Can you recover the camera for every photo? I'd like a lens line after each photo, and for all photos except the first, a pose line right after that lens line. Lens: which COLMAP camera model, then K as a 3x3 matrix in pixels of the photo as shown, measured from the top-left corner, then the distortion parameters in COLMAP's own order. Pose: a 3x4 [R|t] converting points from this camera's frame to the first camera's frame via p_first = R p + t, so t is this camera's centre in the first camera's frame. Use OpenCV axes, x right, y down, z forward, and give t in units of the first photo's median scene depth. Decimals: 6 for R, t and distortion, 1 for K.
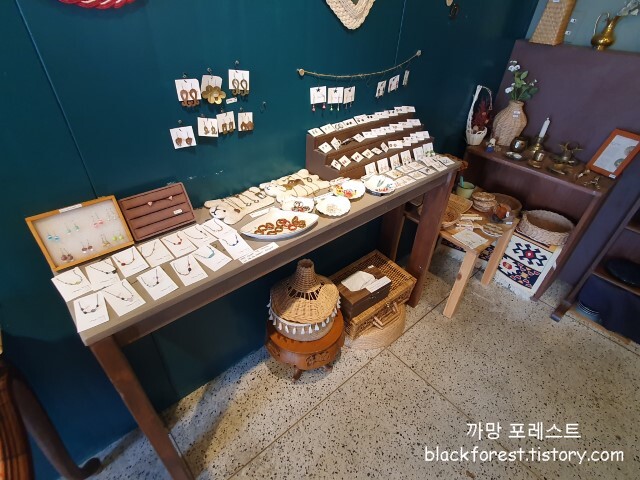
lens RADIAL K [[345.3, 0, 323.2], [0, 345.3, 244.0], [0, 0, 1]] dist [0.014255, 0.000970]
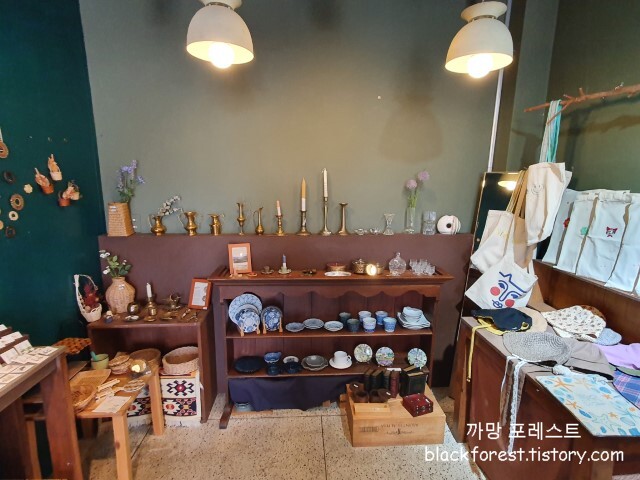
lens RADIAL K [[345.3, 0, 323.2], [0, 345.3, 244.0], [0, 0, 1]] dist [0.014255, 0.000970]
pose [[0.617602, -0.189414, 0.763341, 0.093473], [0.493939, 0.848698, -0.189040, 0.078884], [-0.612039, 0.493796, 0.617717, -0.262420]]
